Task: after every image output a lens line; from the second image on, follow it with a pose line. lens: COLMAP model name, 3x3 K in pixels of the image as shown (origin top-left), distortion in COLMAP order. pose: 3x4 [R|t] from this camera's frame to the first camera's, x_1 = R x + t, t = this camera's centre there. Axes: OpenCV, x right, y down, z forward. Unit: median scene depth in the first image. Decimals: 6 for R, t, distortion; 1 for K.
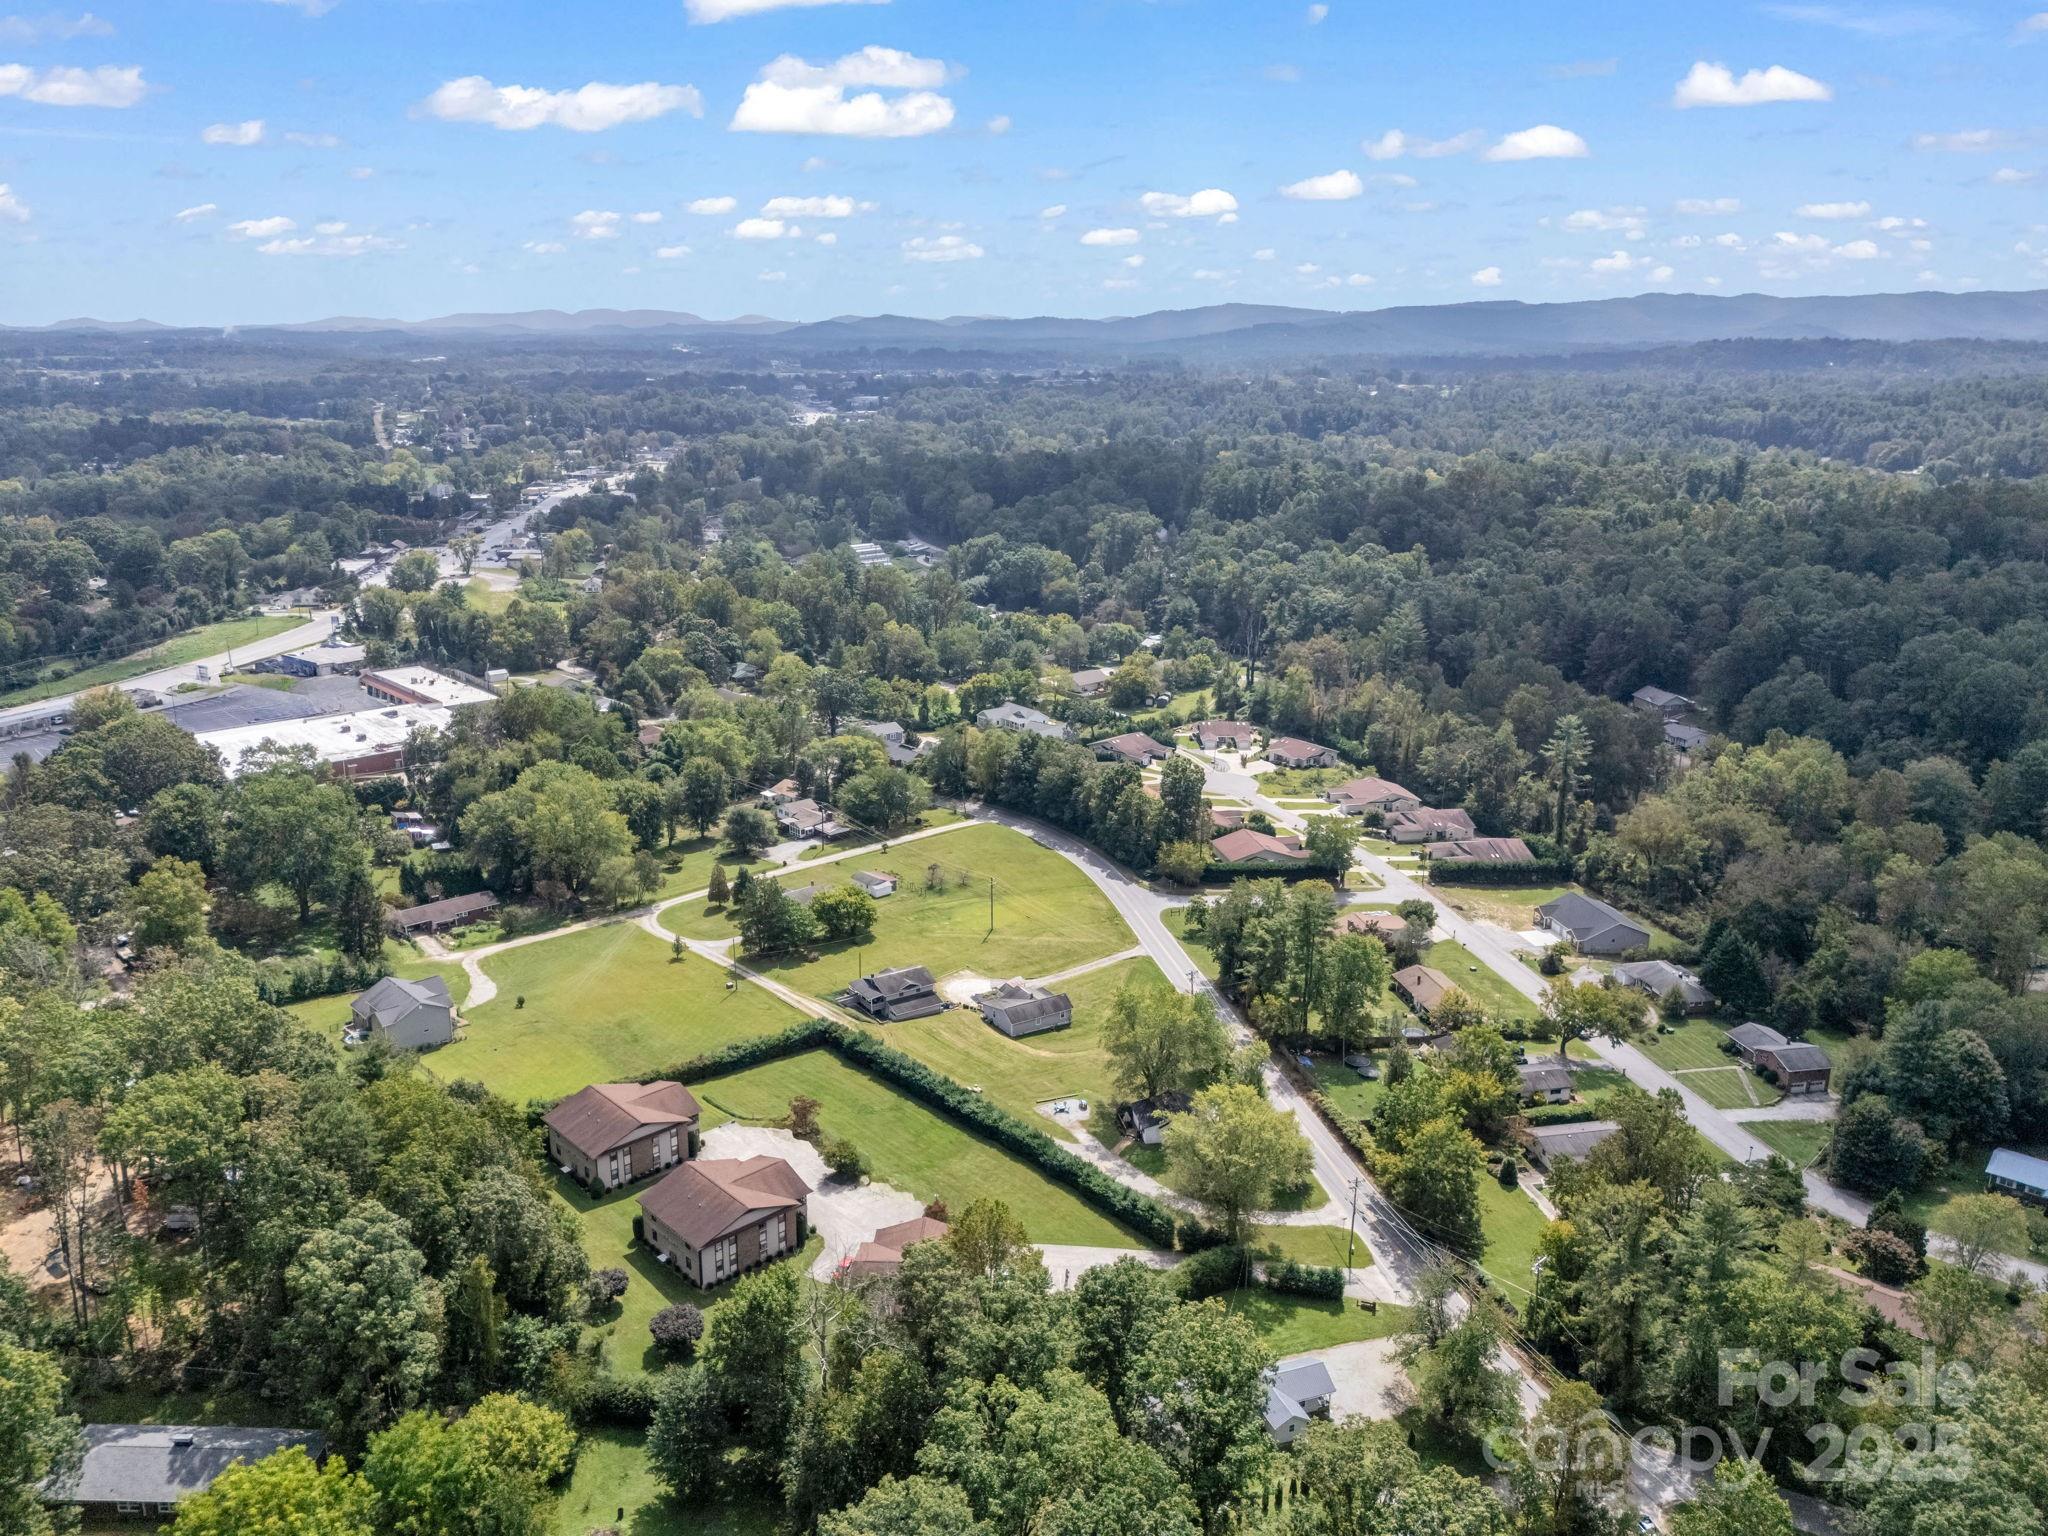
lens RADIAL K [[1545.3, 0, 1028.1], [0, 1545.3, 762.3], [0, 0, 1]] dist [0.057321, -0.043917]
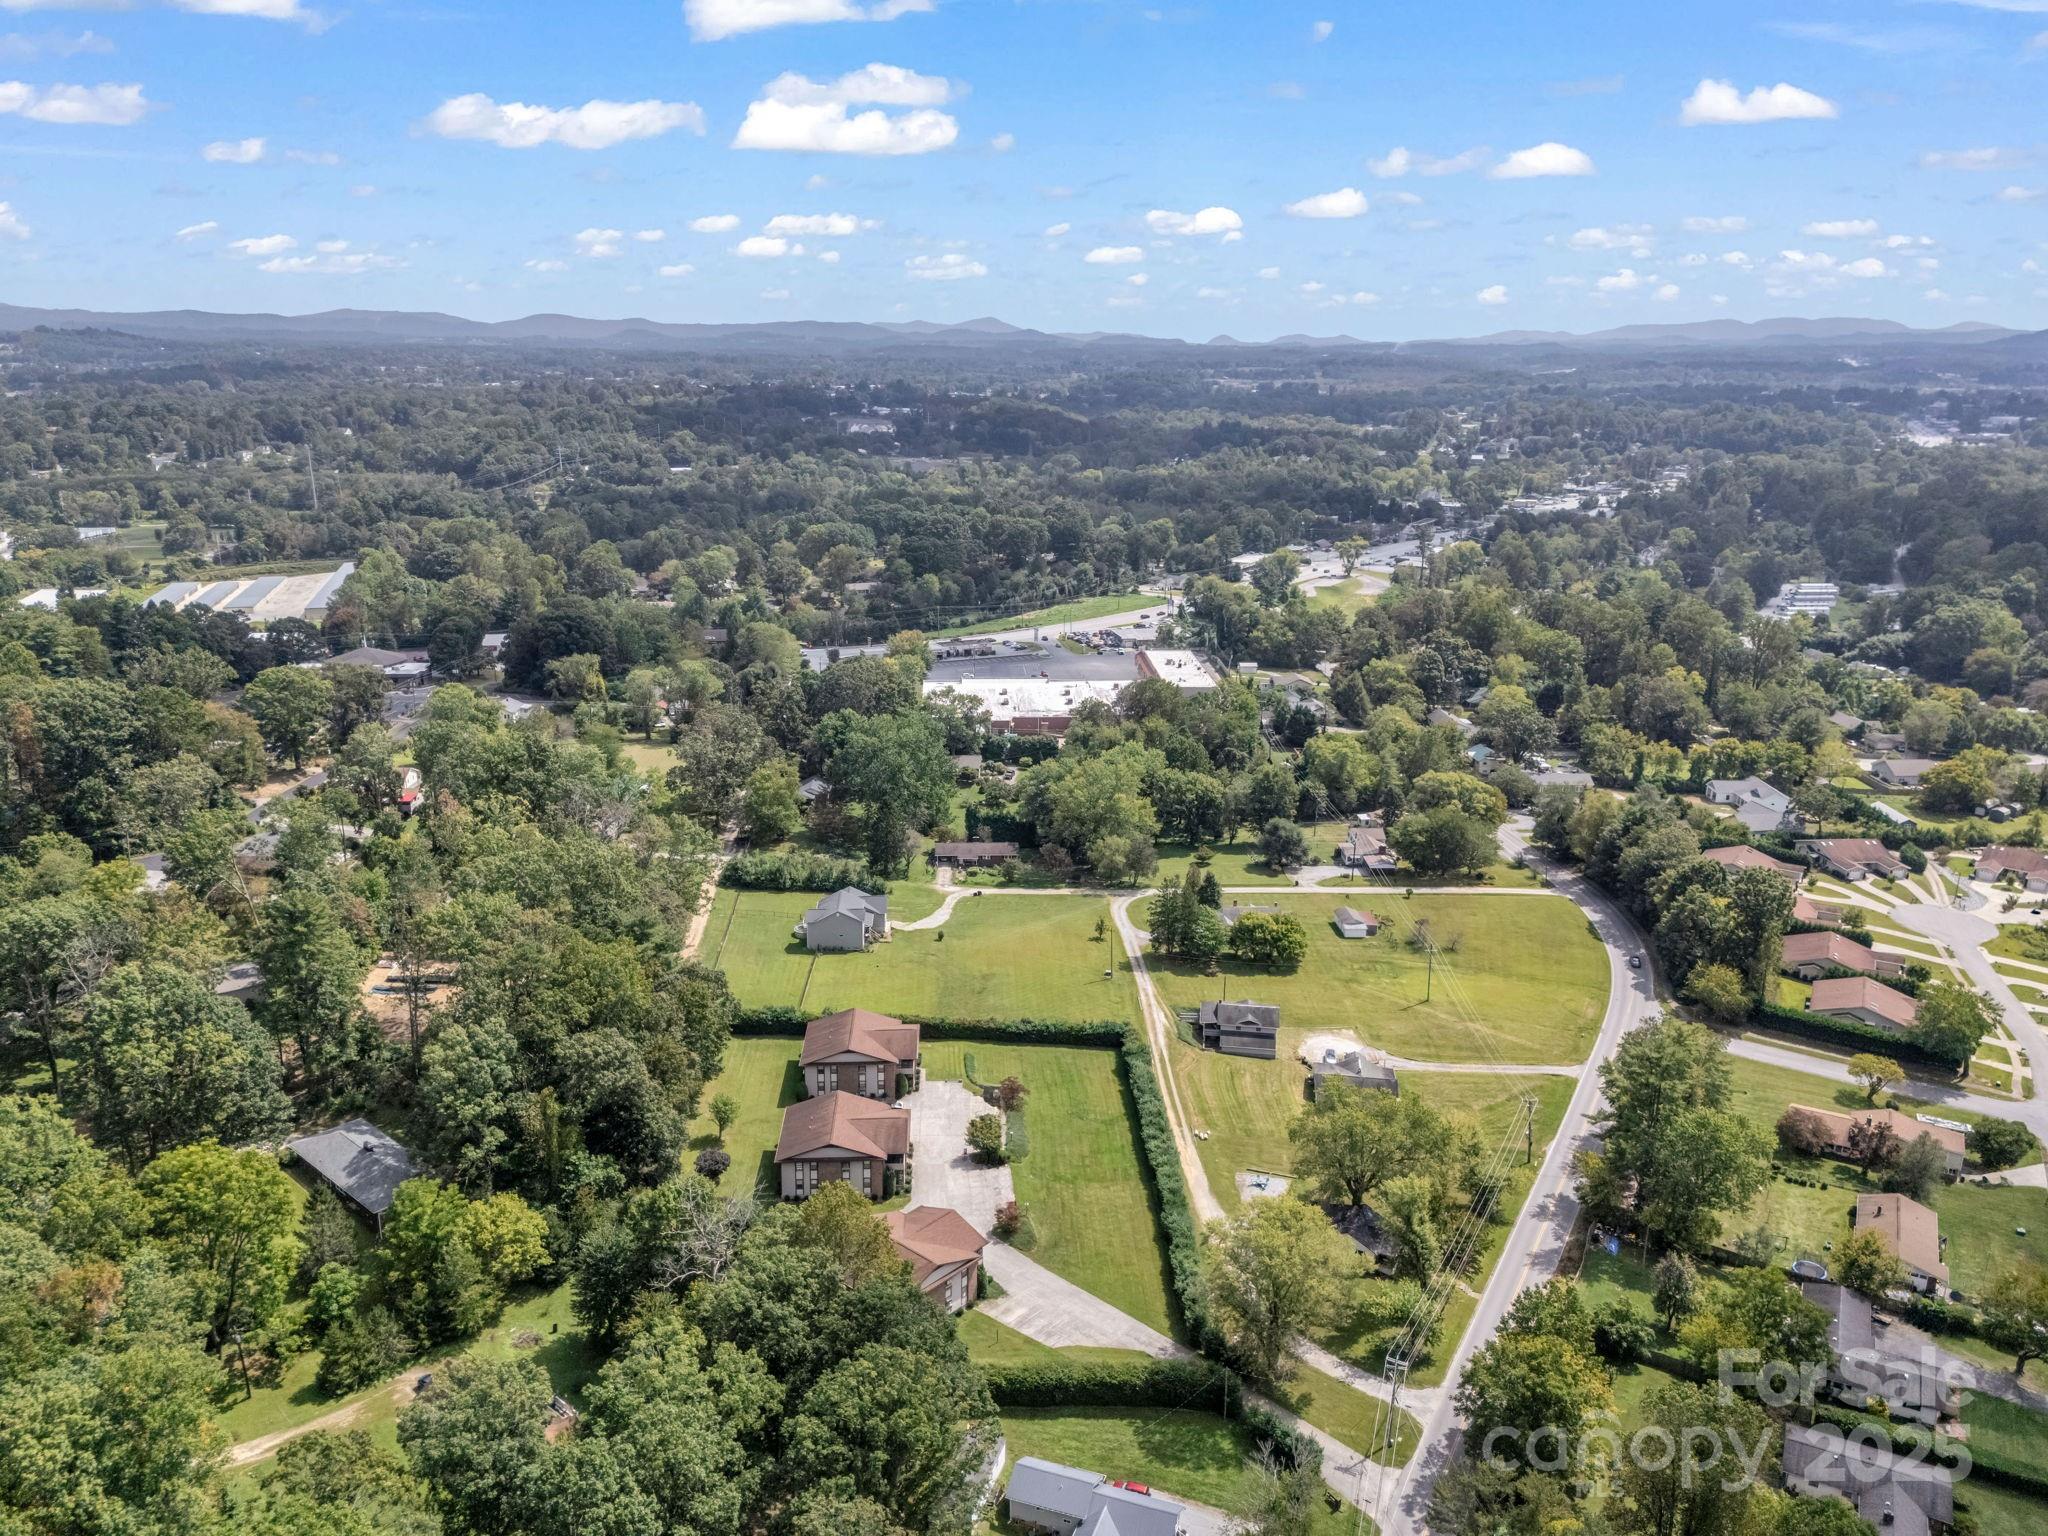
lens RADIAL K [[1545.3, 0, 1012.5], [0, 1545.3, 753.4], [0, 0, 1]] dist [0.057321, -0.043917]
pose [[0.760331, 0.168638, -0.627263, 0.330910], [-0.176535, 0.983009, 0.050294, -0.035935], [0.625086, 0.072494, 0.777182, 0.124489]]
